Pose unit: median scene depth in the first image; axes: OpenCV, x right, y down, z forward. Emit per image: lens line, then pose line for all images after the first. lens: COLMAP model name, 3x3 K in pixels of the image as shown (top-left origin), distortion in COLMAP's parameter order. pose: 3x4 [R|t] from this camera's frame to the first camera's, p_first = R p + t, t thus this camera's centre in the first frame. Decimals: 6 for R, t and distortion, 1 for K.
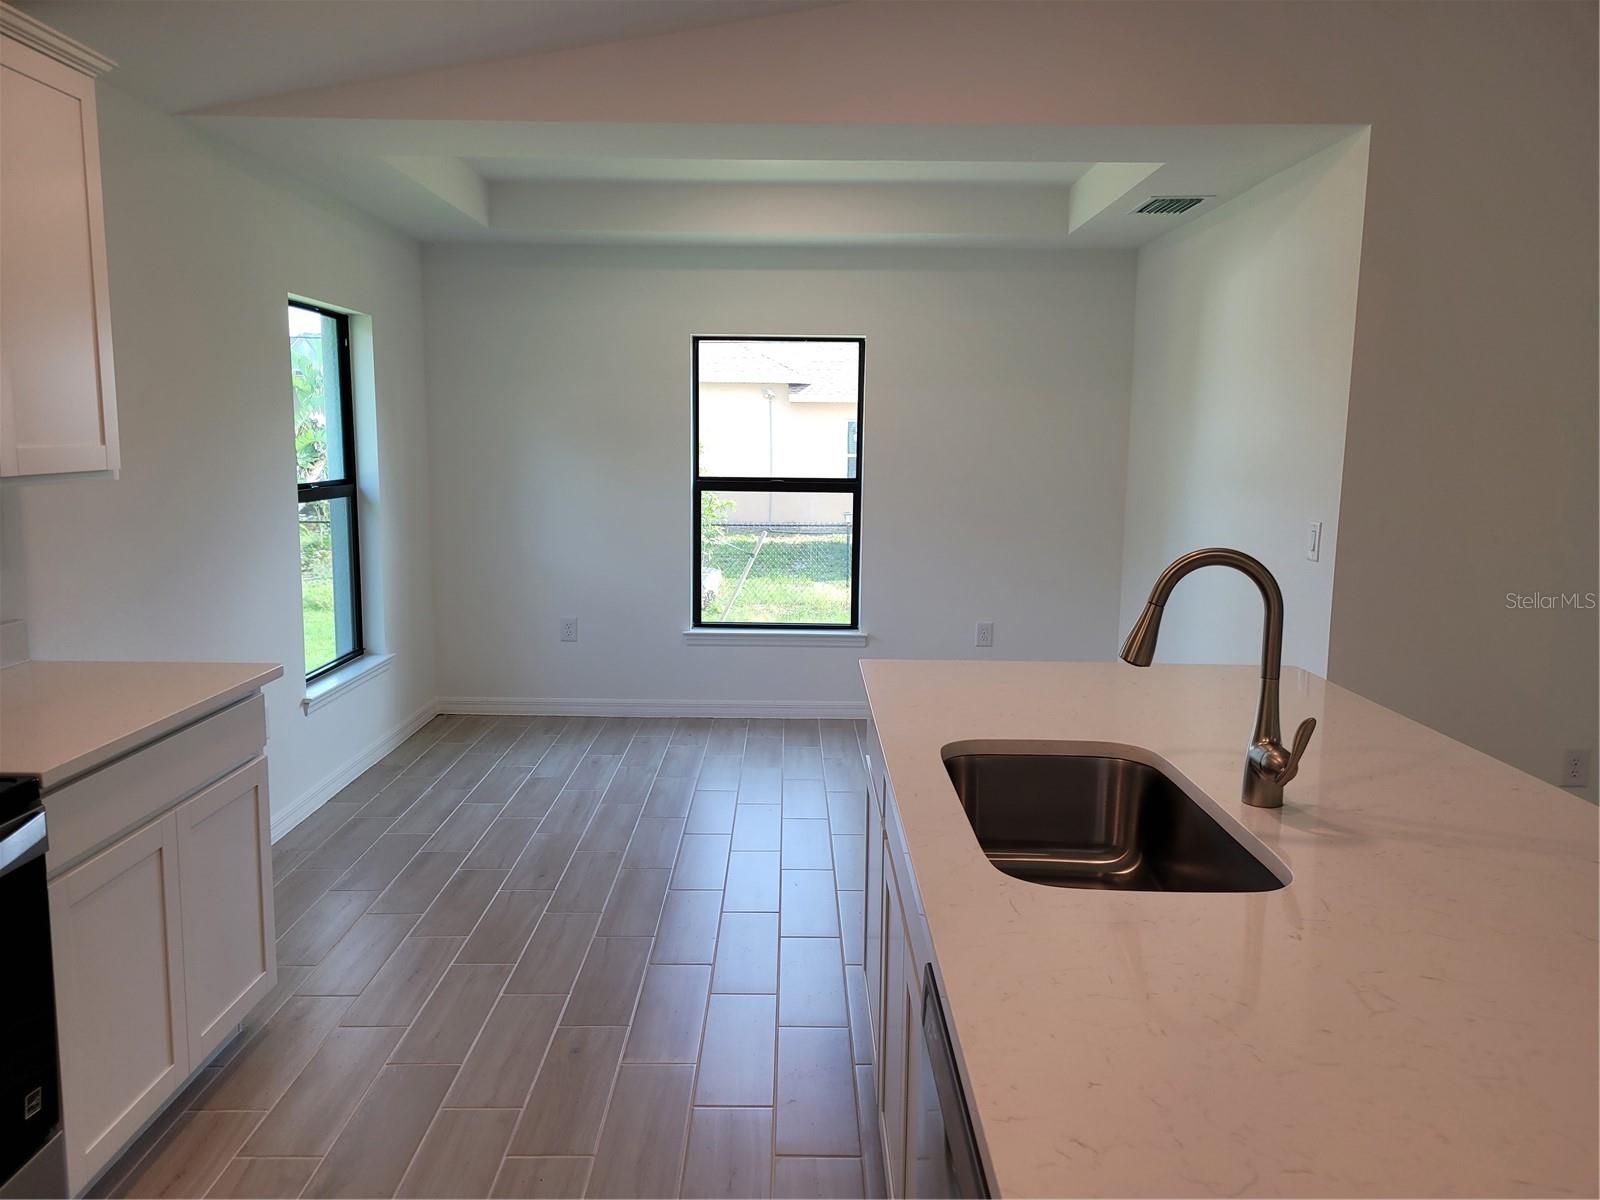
lens RADIAL K [[1202.5, 0, 804.6], [0, 1202.5, 597.0], [0, 0, 1]] dist [0.060232, -0.046523]
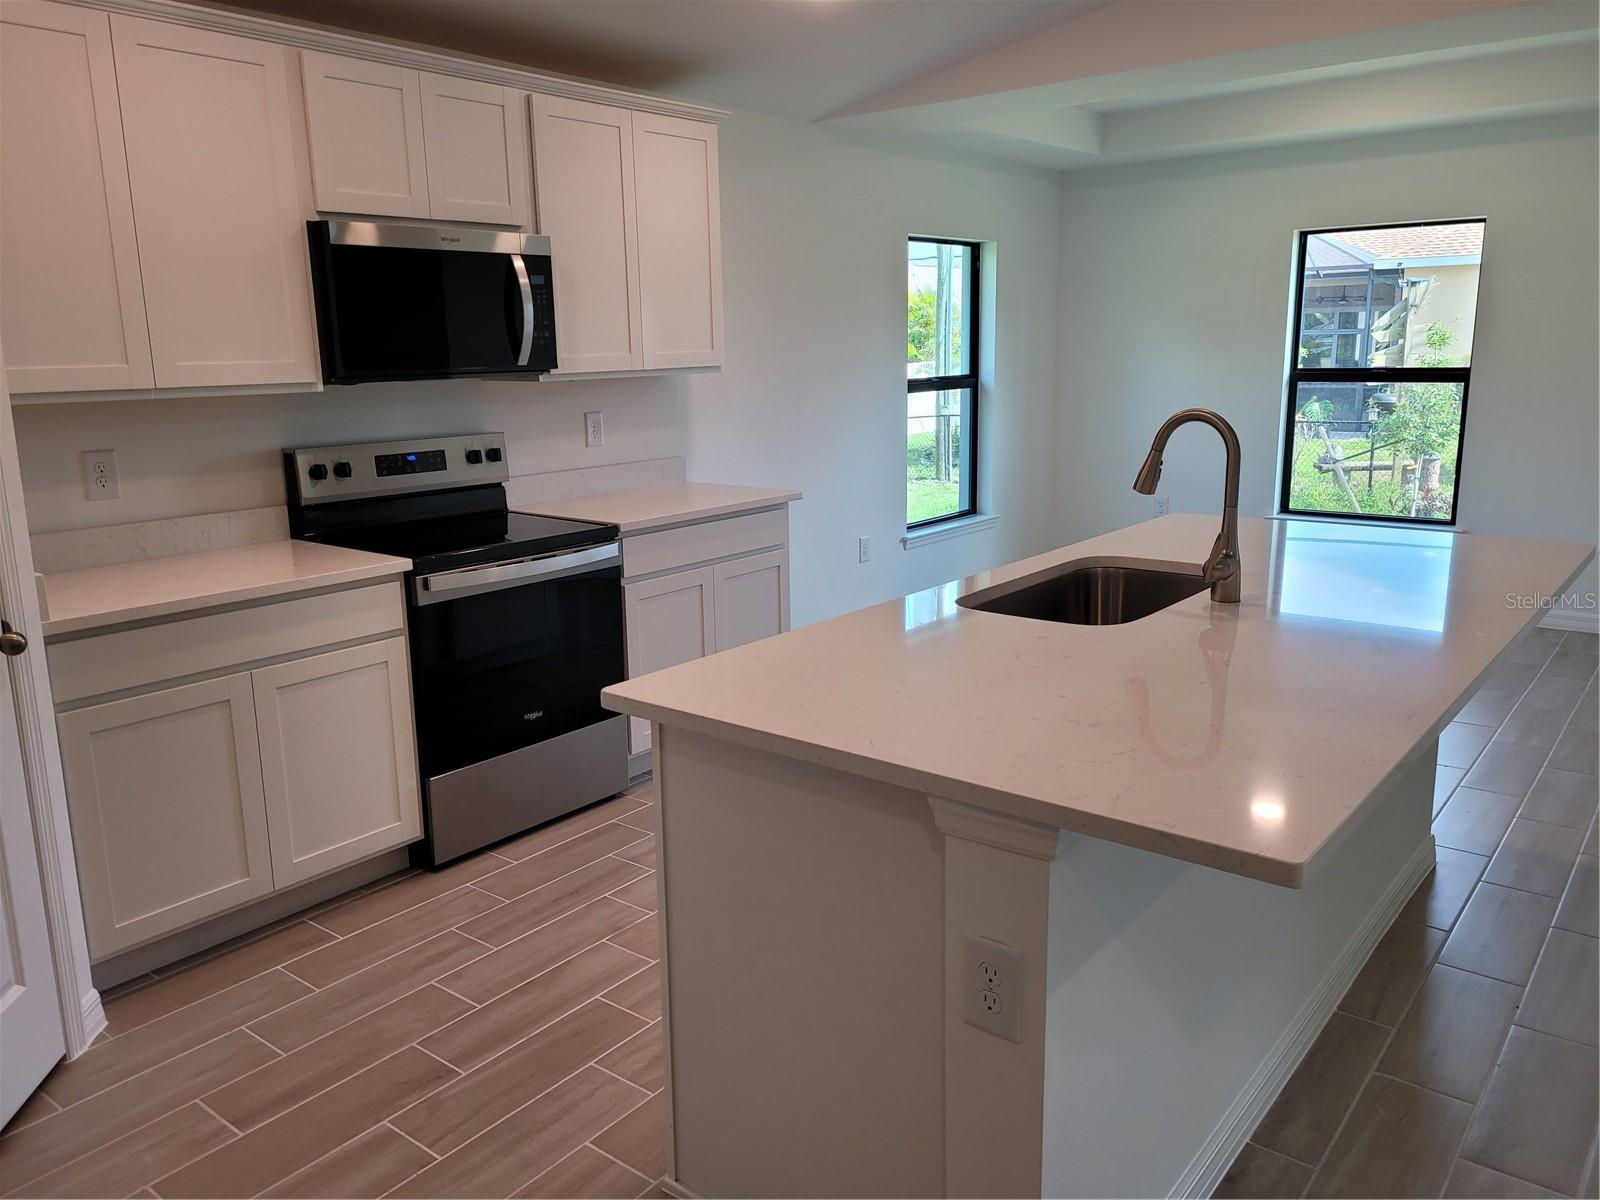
lens RADIAL K [[1207.2, 0, 789.9], [0, 1207.2, 589.4], [0, 0, 1]] dist [0.058056, -0.048249]
pose [[0.776960, 0.102464, -0.621155, 0.258140], [-0.057438, 0.994088, 0.092137, 0.019055], [0.626924, -0.035909, 0.778252, -0.106956]]
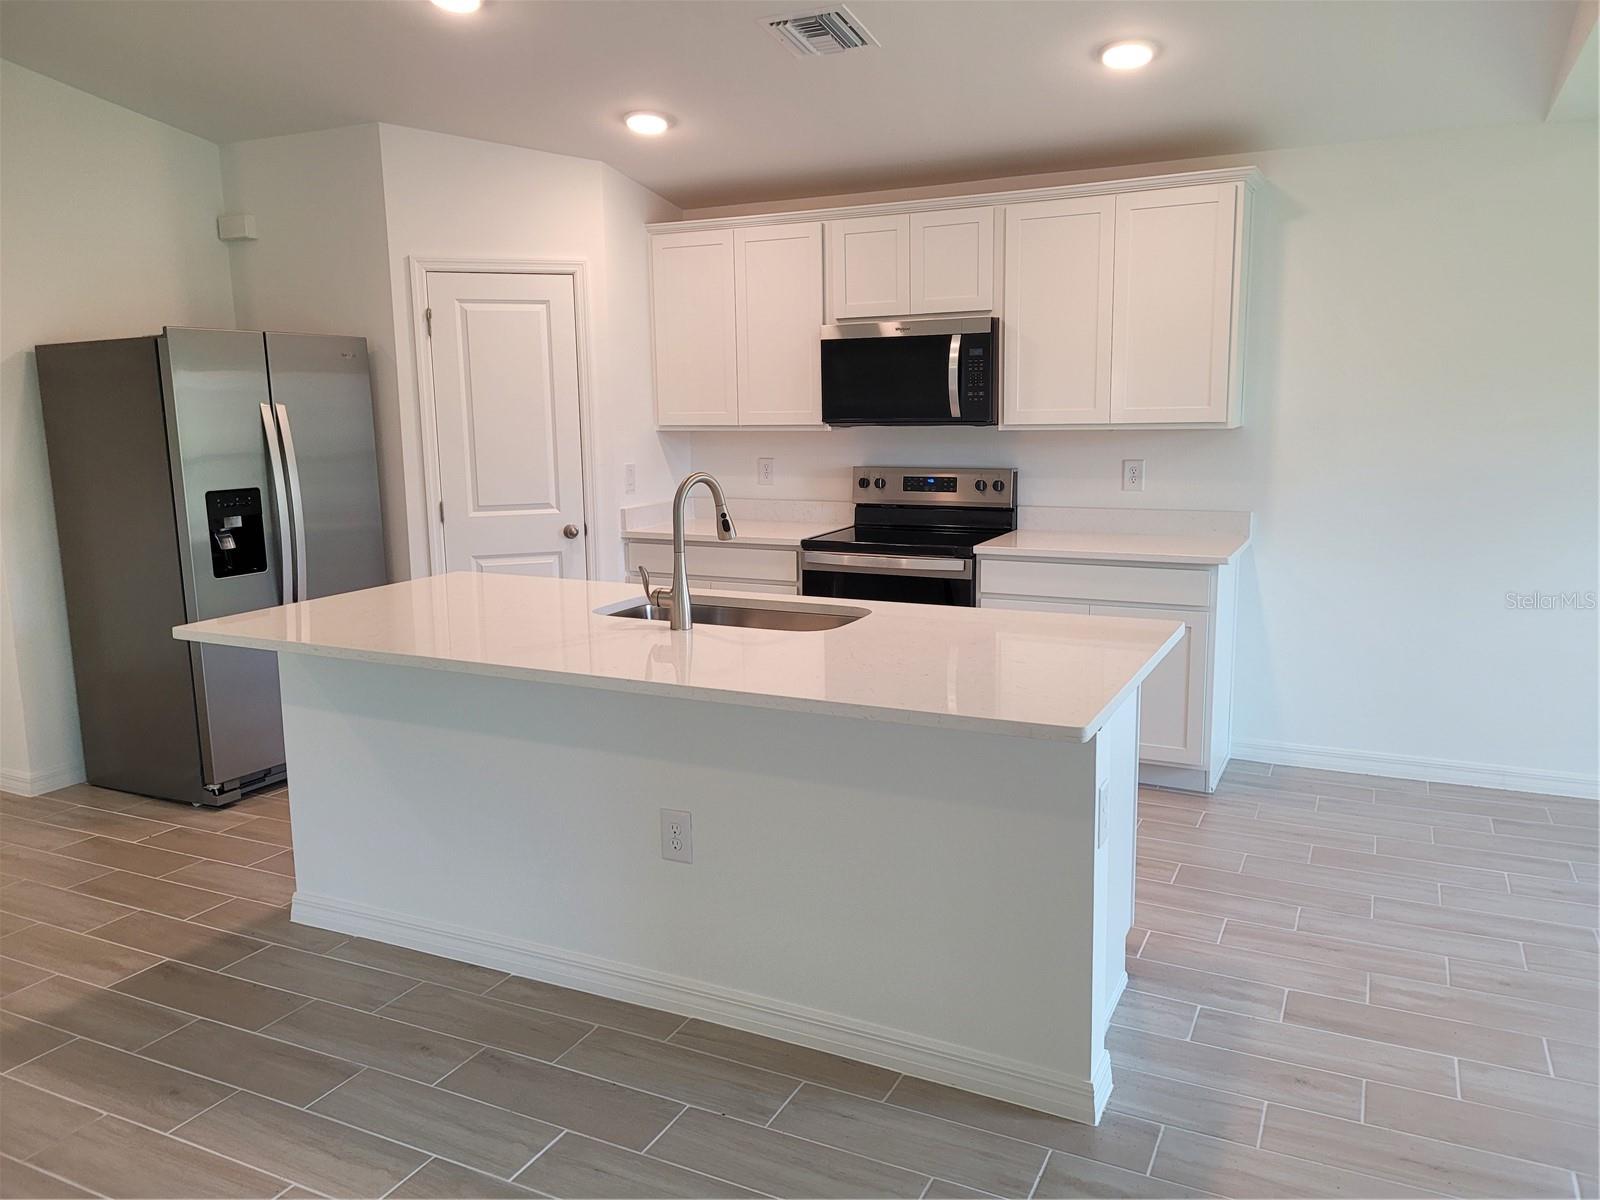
lens RADIAL K [[1207.2, 0, 789.9], [0, 1207.2, 589.4], [0, 0, 1]] dist [0.058056, -0.048249]
pose [[-0.450075, 0.137160, -0.882394, 0.541921], [-0.109659, 0.972166, 0.207047, -0.073896], [0.886232, 0.189949, -0.422506, 0.561808]]
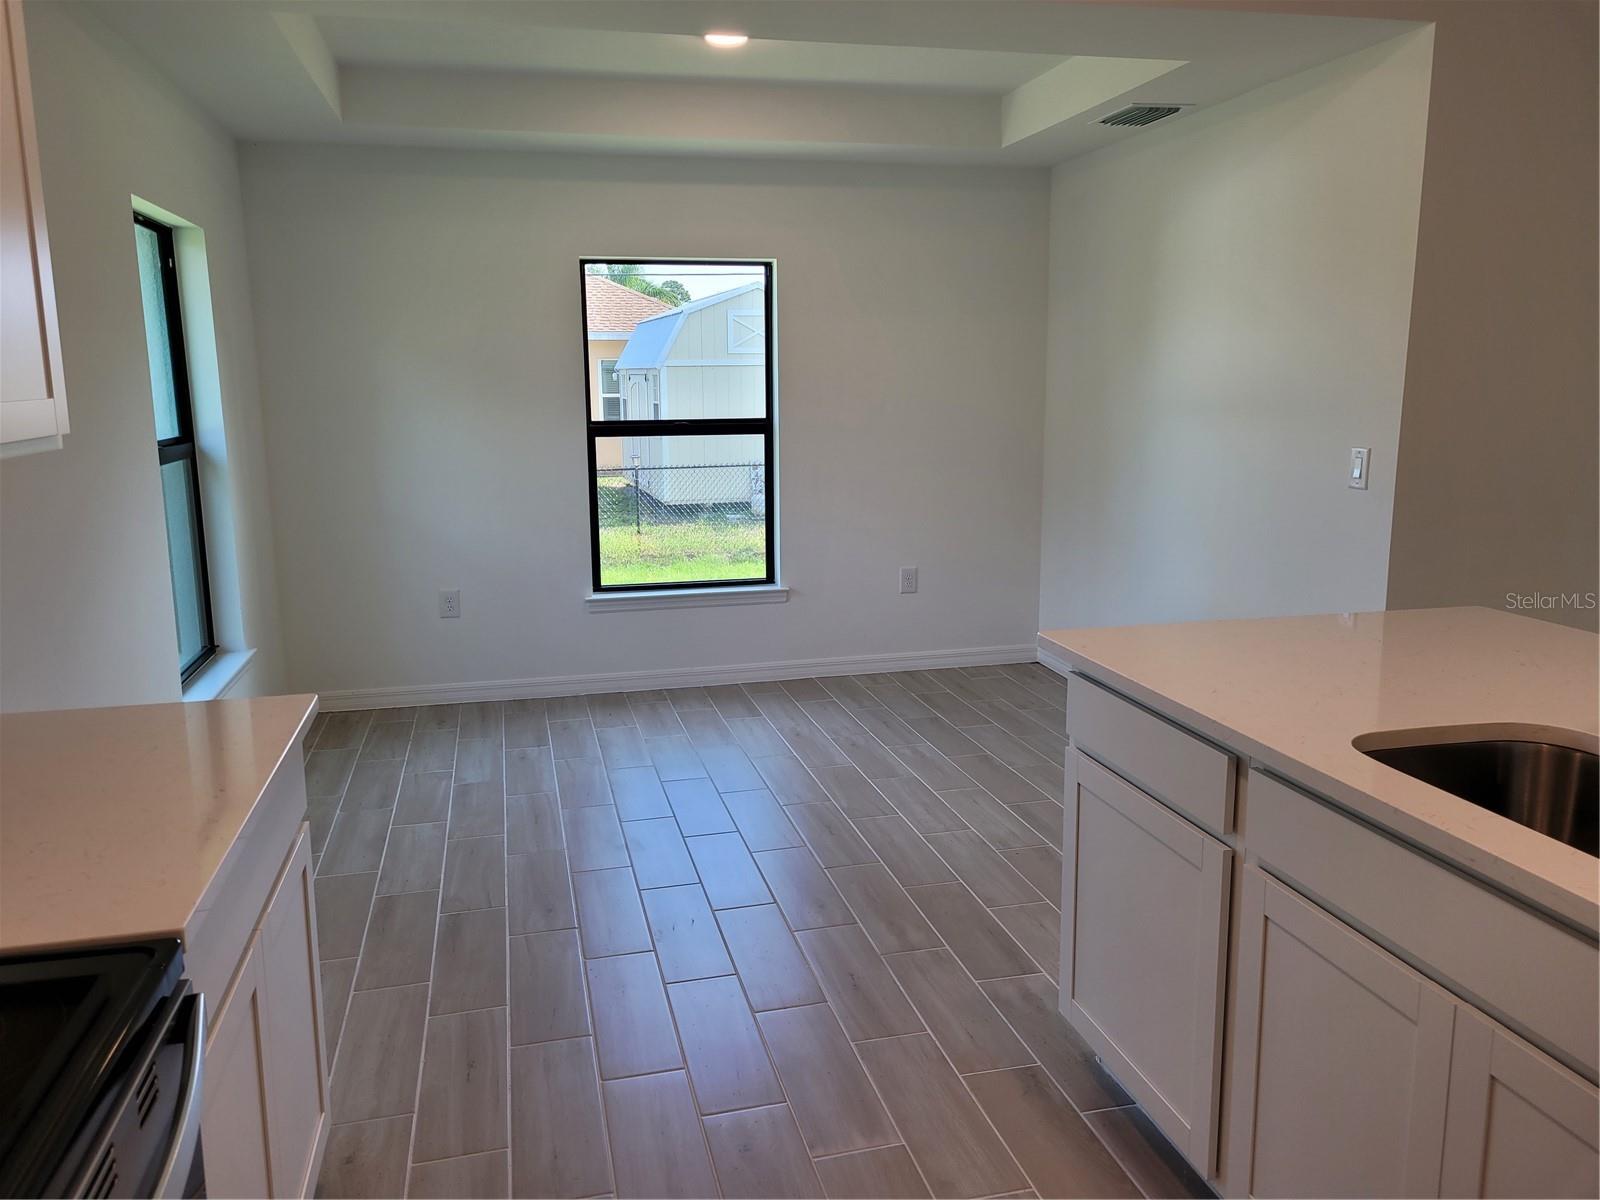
lens RADIAL K [[1200.6, 0, 804.2], [0, 1200.6, 580.6], [0, 0, 1]] dist [0.050831, -0.002170]
pose [[0.971801, -0.059915, 0.228066, -0.151125], [0.051365, 0.997743, 0.043249, -0.014452], [-0.230142, -0.030314, 0.972685, 0.111149]]
